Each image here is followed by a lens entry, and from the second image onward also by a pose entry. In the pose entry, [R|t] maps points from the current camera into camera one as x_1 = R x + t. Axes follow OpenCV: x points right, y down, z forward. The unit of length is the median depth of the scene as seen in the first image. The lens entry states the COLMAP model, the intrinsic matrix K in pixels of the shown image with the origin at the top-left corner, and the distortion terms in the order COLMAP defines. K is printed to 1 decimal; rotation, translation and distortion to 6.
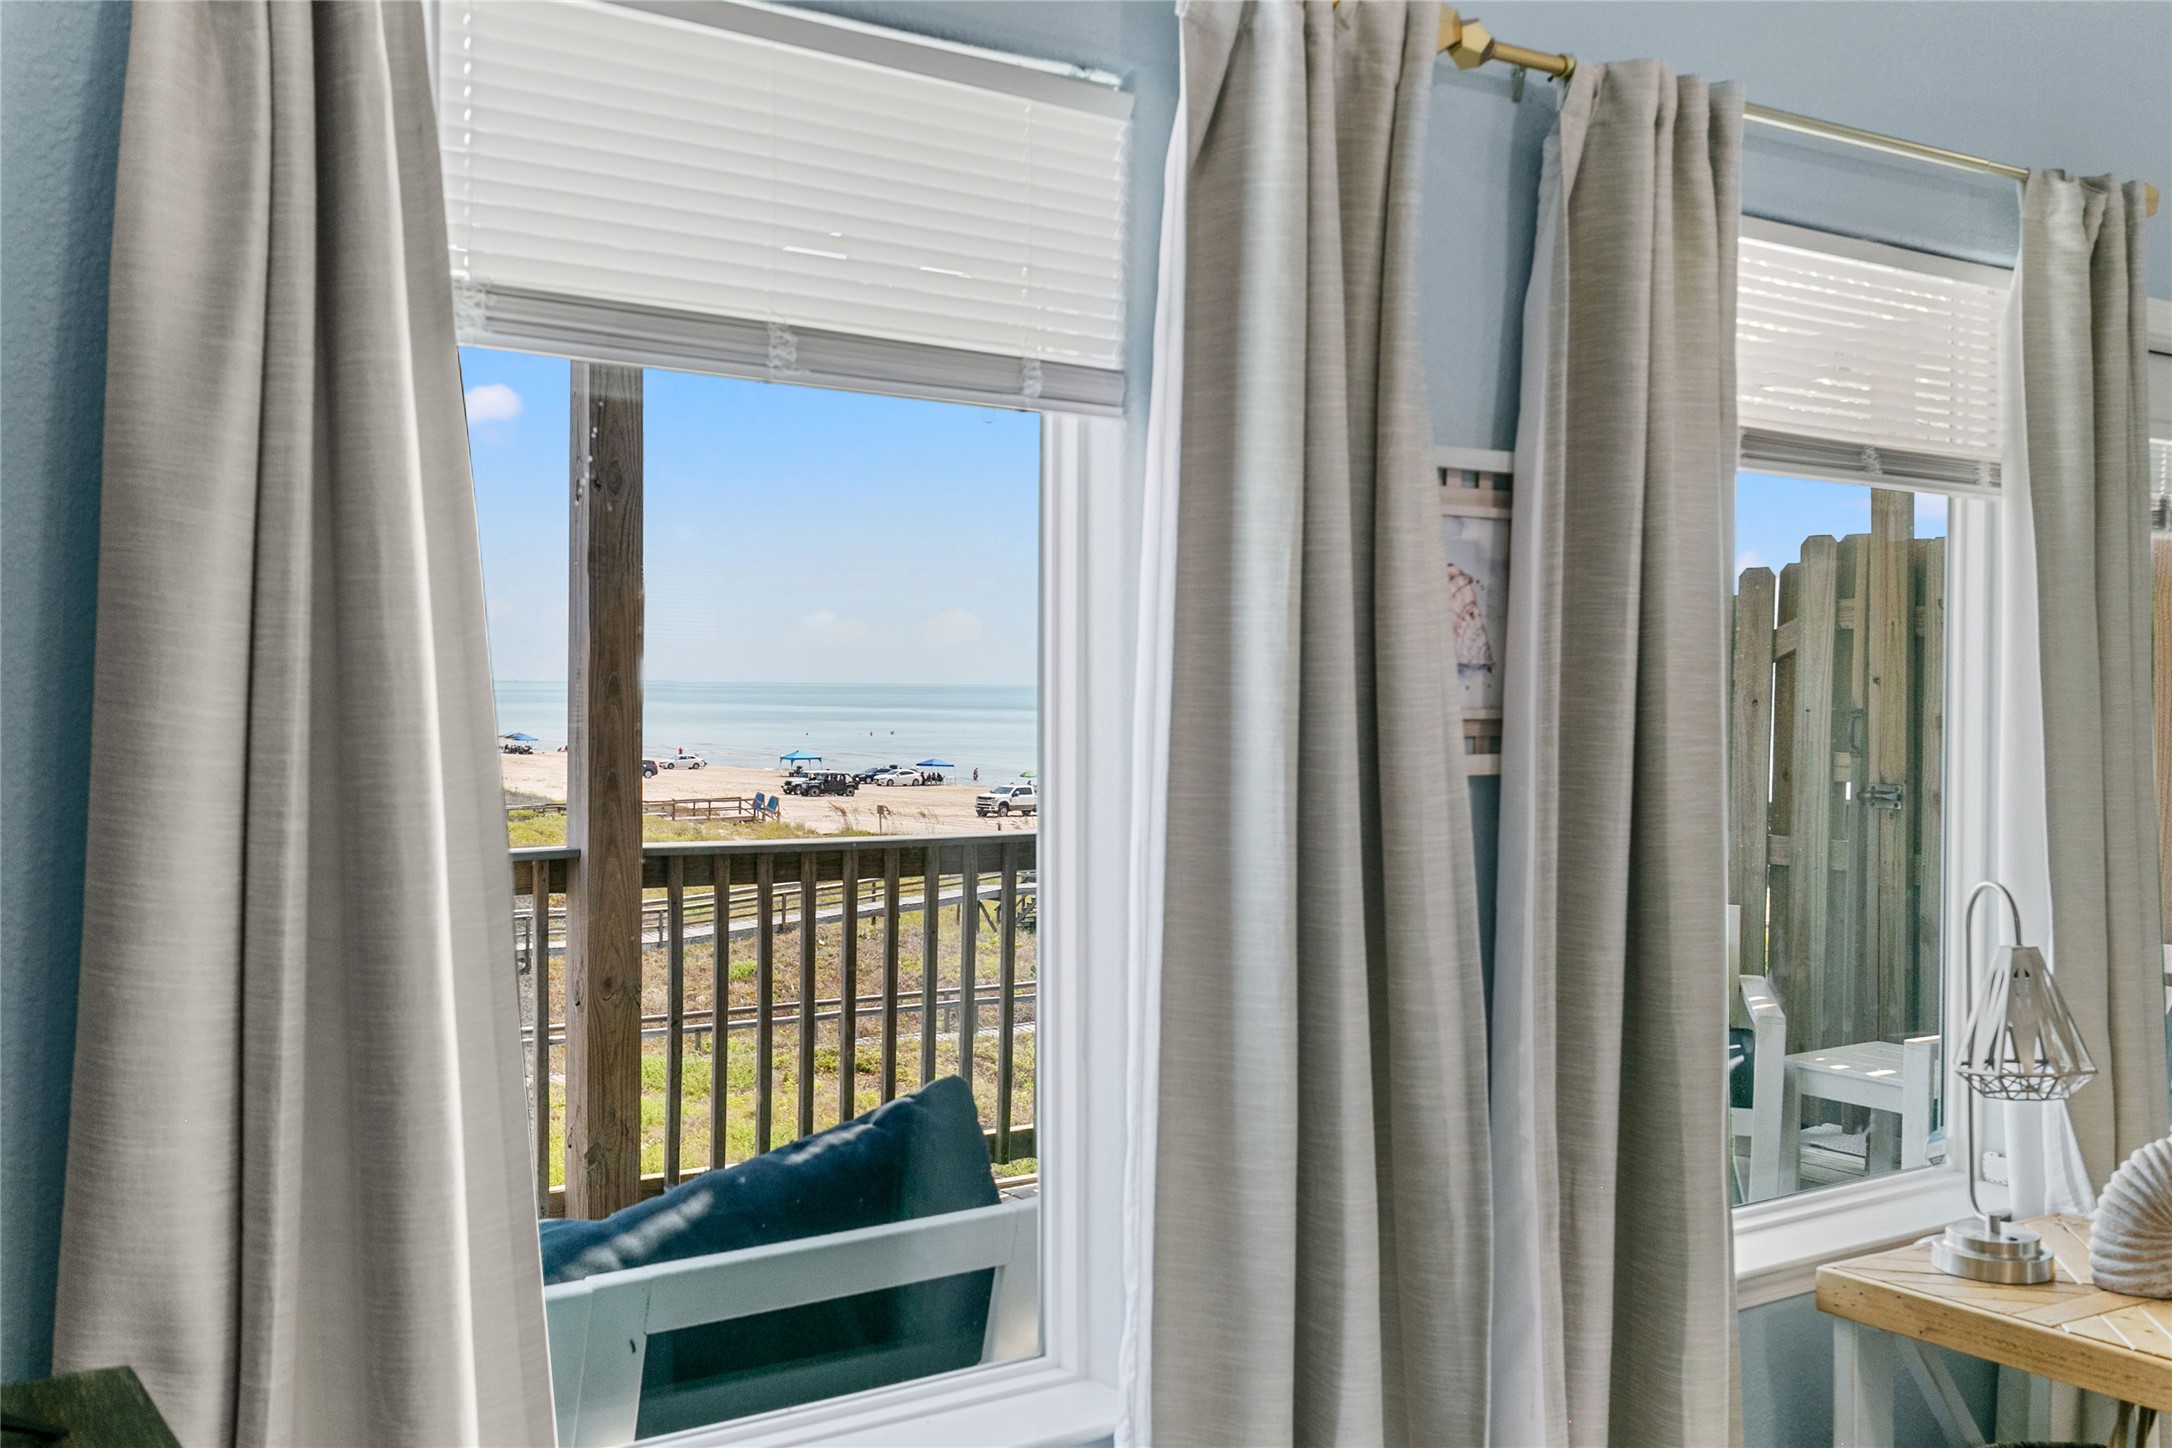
lens RADIAL K [[2150.8, 0, 1082.9], [0, 2150.8, 735.4], [0, 0, 1]] dist [0.006247, 0.000000]
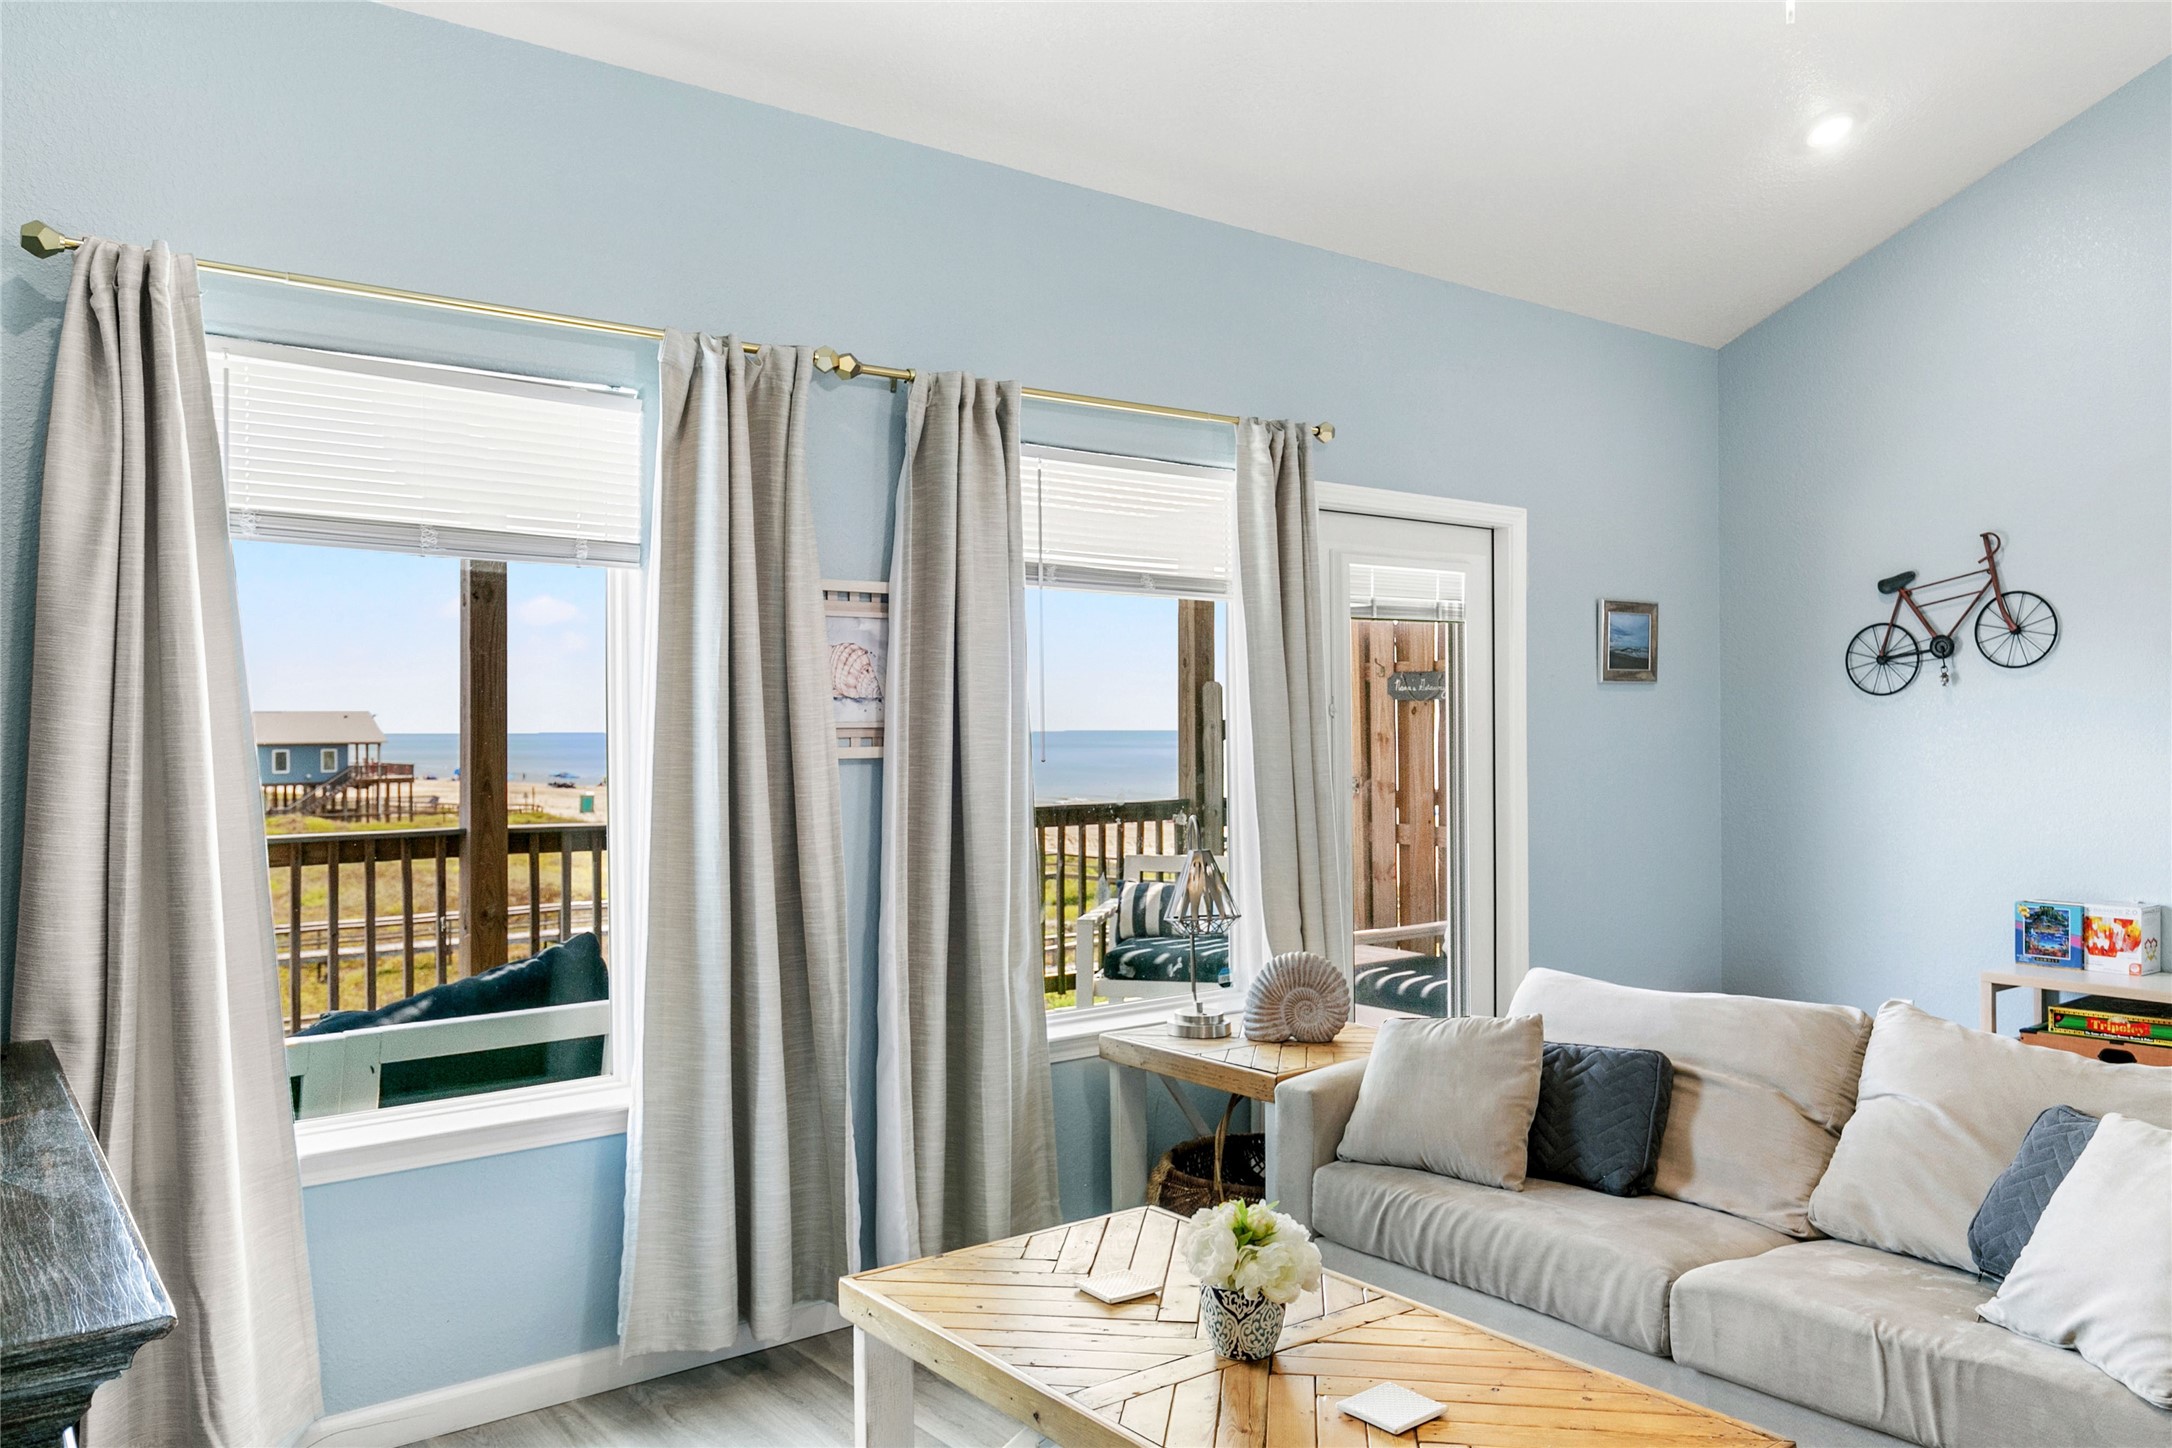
lens RADIAL K [[1597.8, 0, 1094.0], [0, 1597.8, 708.9], [0, 0, 1]] dist [-0.006336, 0.002911]
pose [[0.997539, -0.013671, 0.068775, 0.287769], [0.016139, 0.999240, -0.035469, 0.028644], [-0.068238, 0.036492, 0.997001, -0.381144]]
